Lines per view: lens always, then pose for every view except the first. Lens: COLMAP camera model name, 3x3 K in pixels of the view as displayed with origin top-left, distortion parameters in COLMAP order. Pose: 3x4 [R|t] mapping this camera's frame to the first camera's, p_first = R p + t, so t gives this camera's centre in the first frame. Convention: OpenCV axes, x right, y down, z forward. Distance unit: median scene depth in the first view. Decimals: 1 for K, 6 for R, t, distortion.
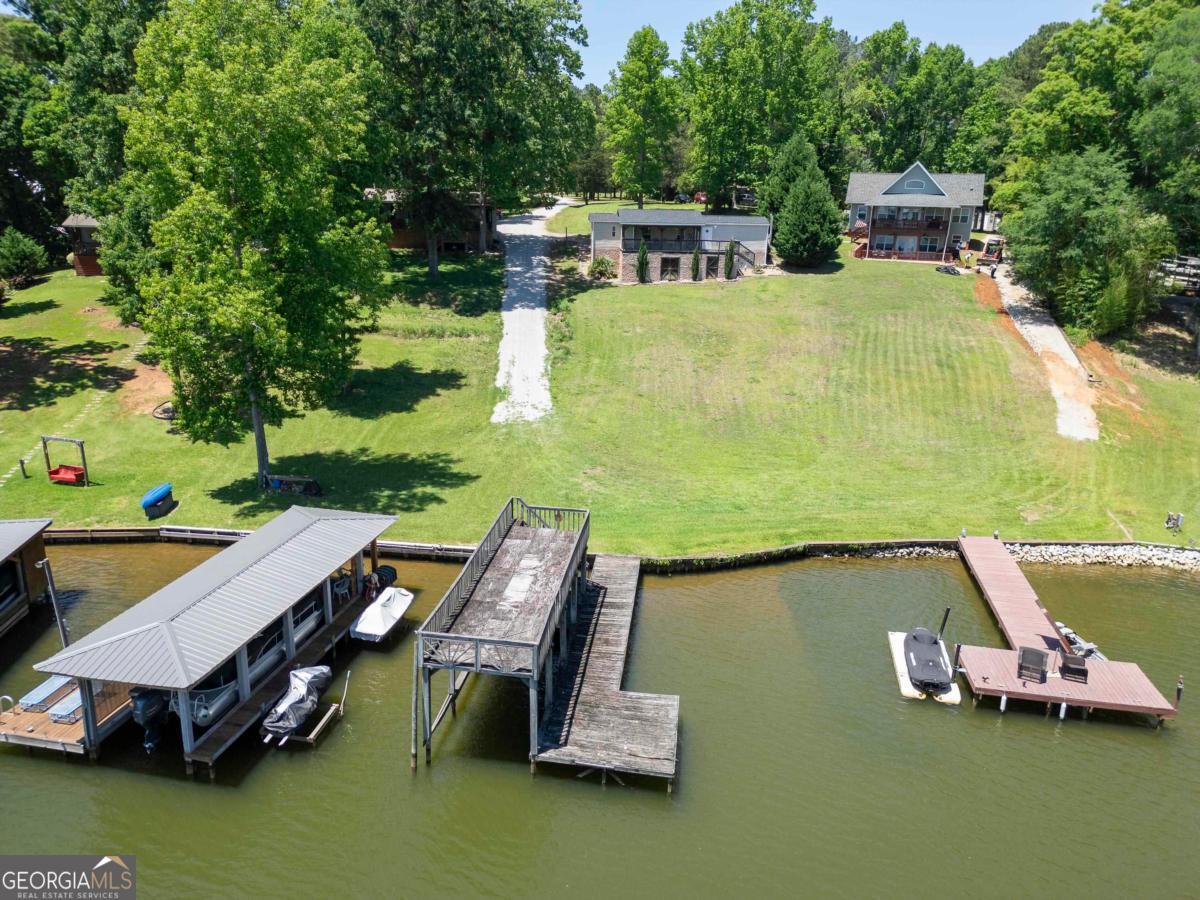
lens RADIAL K [[838.1, 0, 596.9], [0, 838.1, 454.2], [0, 0, 1]] dist [0.072106, -0.062546]
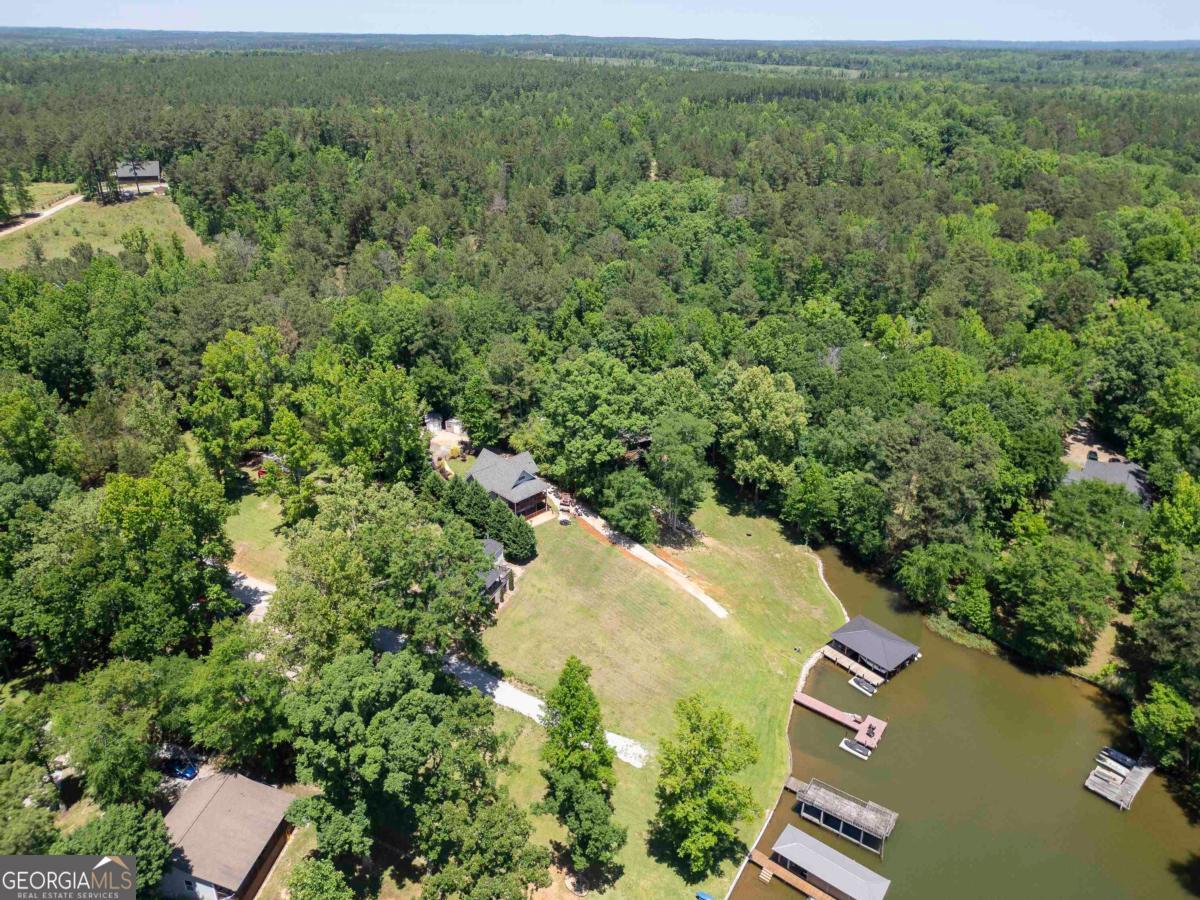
lens RADIAL K [[838.1, 0, 596.1], [0, 838.1, 451.3], [0, 0, 1]] dist [0.072106, -0.062546]
pose [[0.432793, -0.413019, 0.801315, -1.233159], [0.262988, 0.908055, 0.325995, -1.179991], [-0.862280, 0.069648, 0.501619, -0.022167]]
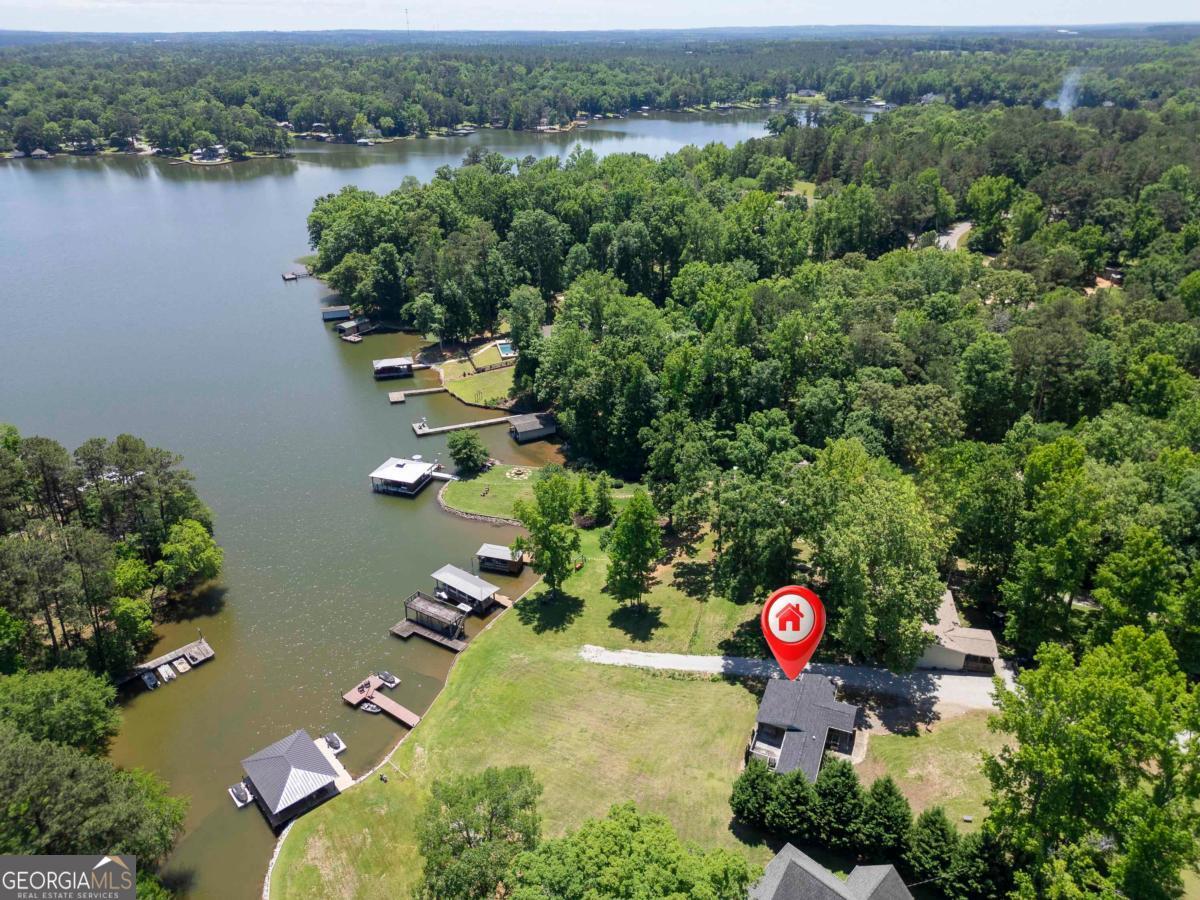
lens RADIAL K [[838.1, 0, 594.6], [0, 838.1, 452.7], [0, 0, 1]] dist [0.072106, -0.062546]
pose [[-0.423838, 0.384362, -0.820139, 1.365070], [-0.270149, 0.810631, 0.519516, -1.452313], [0.864512, 0.441750, -0.239741, 1.092845]]
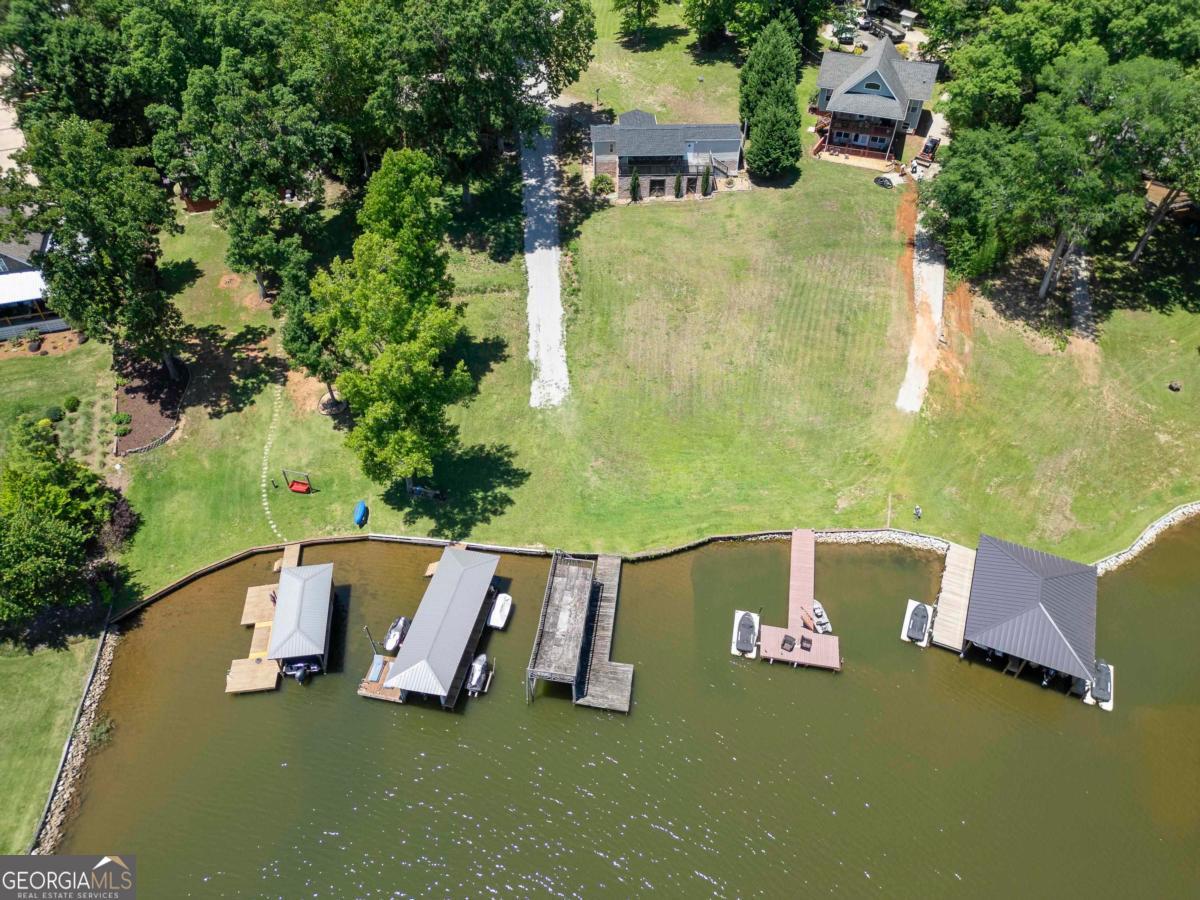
lens RADIAL K [[838.1, 0, 597.8], [0, 838.1, 453.6], [0, 0, 1]] dist [0.072106, -0.062546]
pose [[0.999857, -0.011241, -0.012596, 0.013336], [0.015712, 0.892547, 0.450681, -0.523621], [0.006176, -0.450815, 0.892596, -0.338969]]
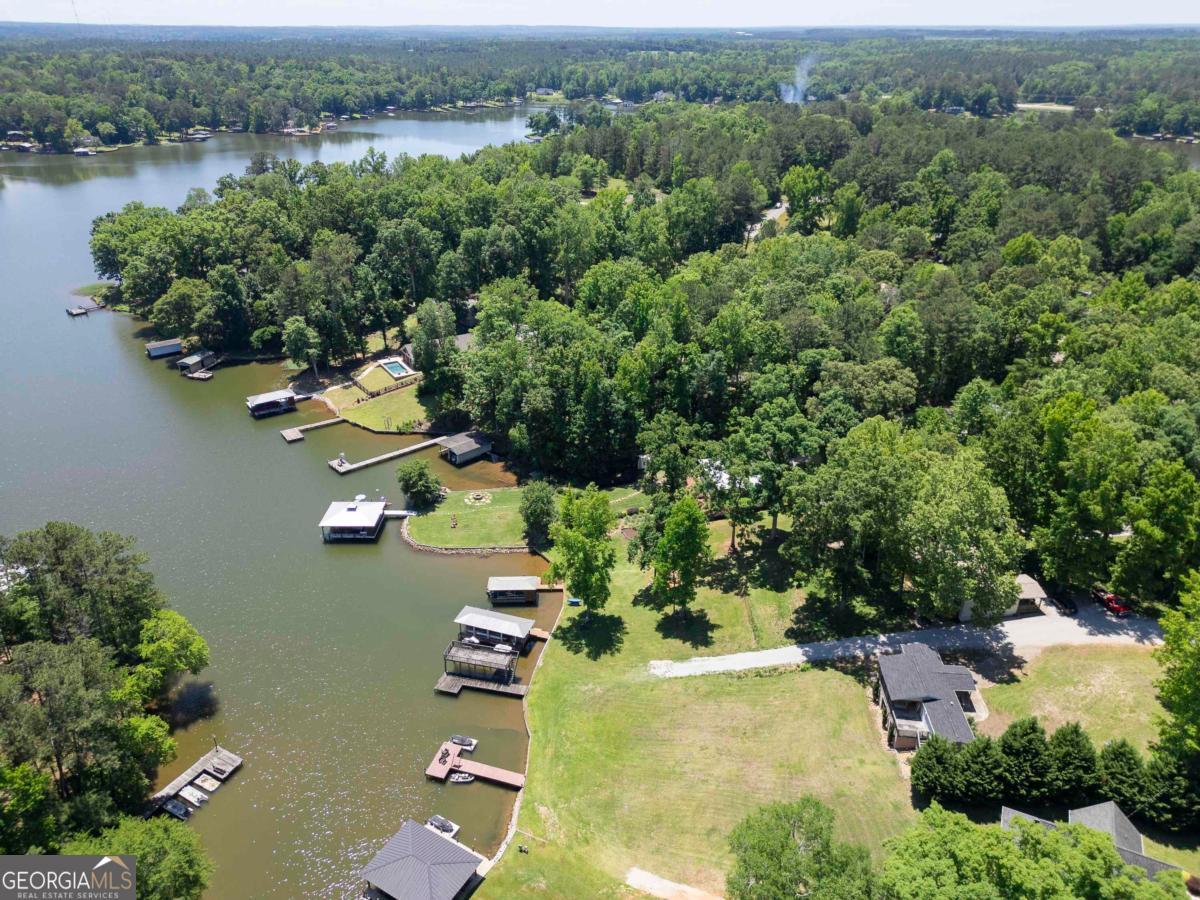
lens RADIAL K [[838.1, 0, 593.9], [0, 838.1, 452.2], [0, 0, 1]] dist [0.072106, -0.062546]
pose [[-0.124280, 0.422477, -0.897813, 1.468039], [-0.293629, 0.848643, 0.439985, -1.263449], [0.947806, 0.318305, 0.018583, 0.479975]]
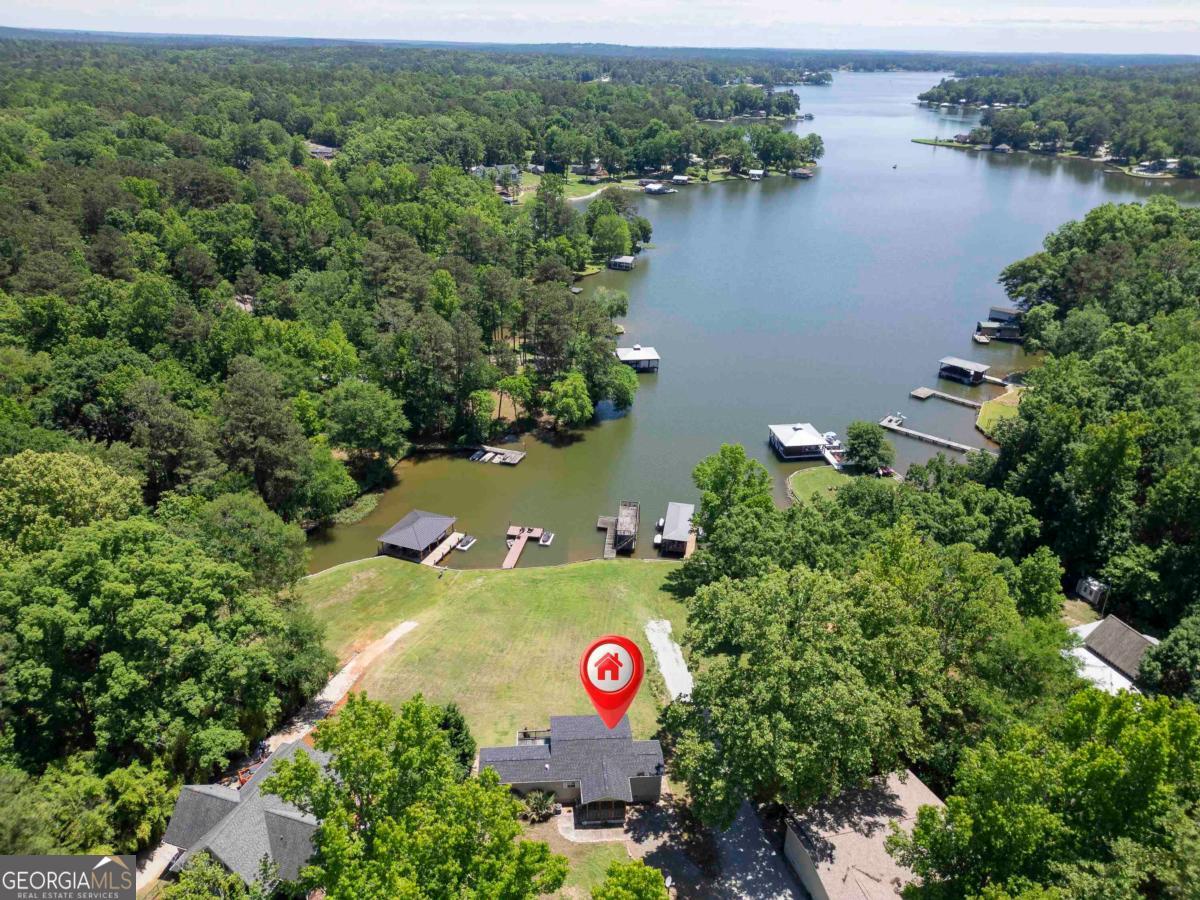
lens RADIAL K [[838.1, 0, 597.1], [0, 838.1, 449.4], [0, 0, 1]] dist [0.072106, -0.062546]
pose [[-0.998389, -0.022828, -0.051948, 0.158553], [-0.051939, 0.736288, 0.674672, -1.523799], [0.022847, 0.676283, -0.736287, 1.882452]]
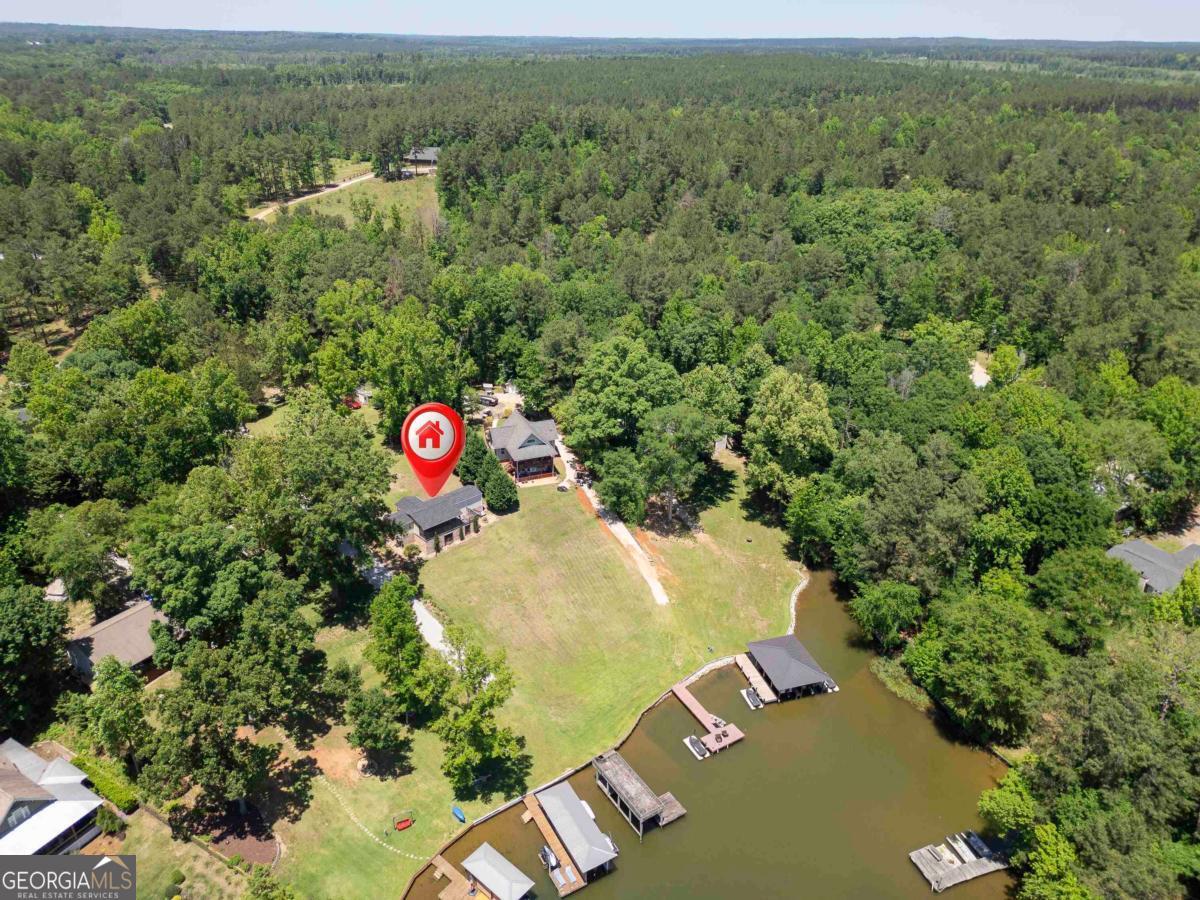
lens RADIAL K [[838.1, 0, 597.3], [0, 838.1, 450.9], [0, 0, 1]] dist [0.072106, -0.062546]
pose [[0.753777, -0.302201, 0.583520, -0.834587], [0.197974, 0.951159, 0.236860, -0.944469], [-0.626600, -0.063018, 0.776789, -0.765366]]
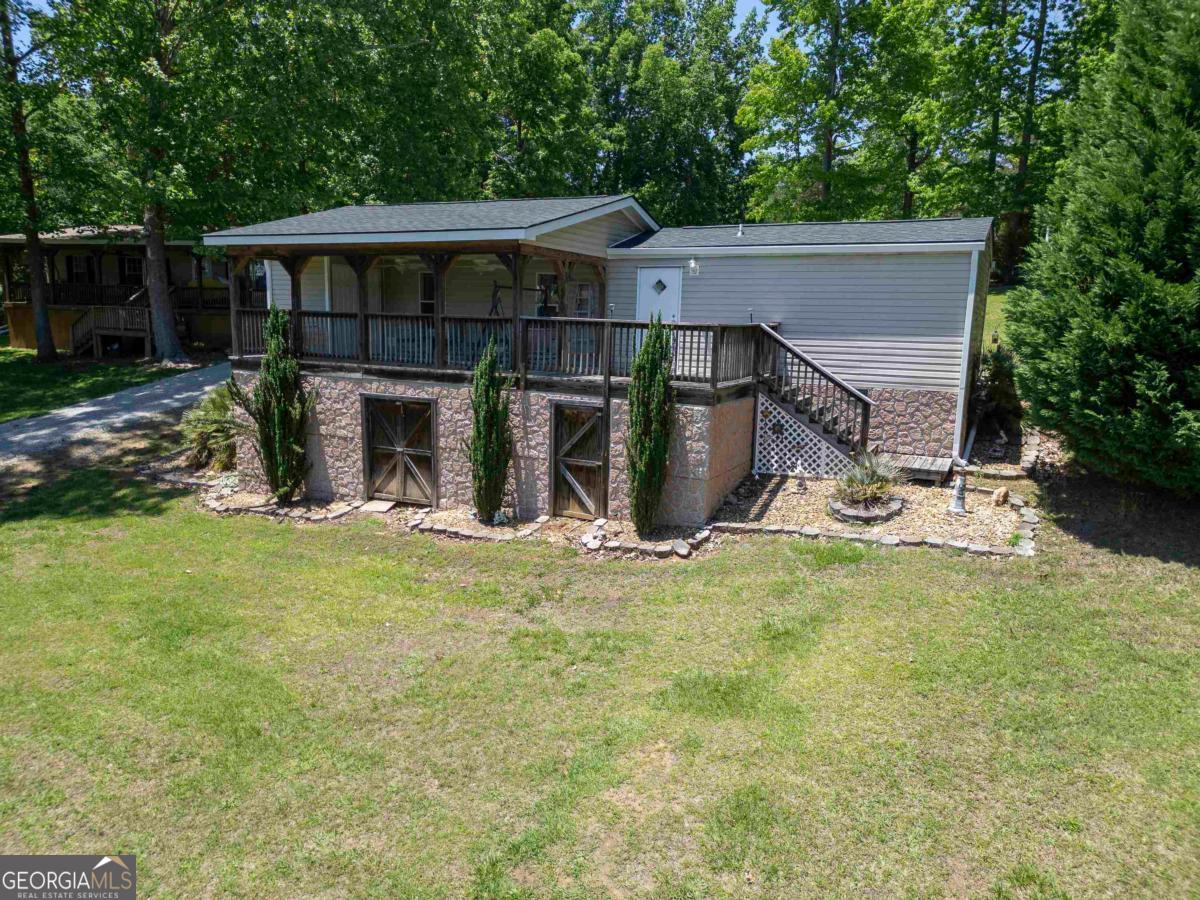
lens RADIAL K [[838.1, 0, 606.6], [0, 838.1, 446.6], [0, 0, 1]] dist [0.072106, -0.062546]
pose [[0.881483, 0.070038, -0.466992, 0.277311], [-0.137355, 0.984208, -0.111660, -0.249113], [0.451797, 0.162570, 0.877183, 1.021872]]
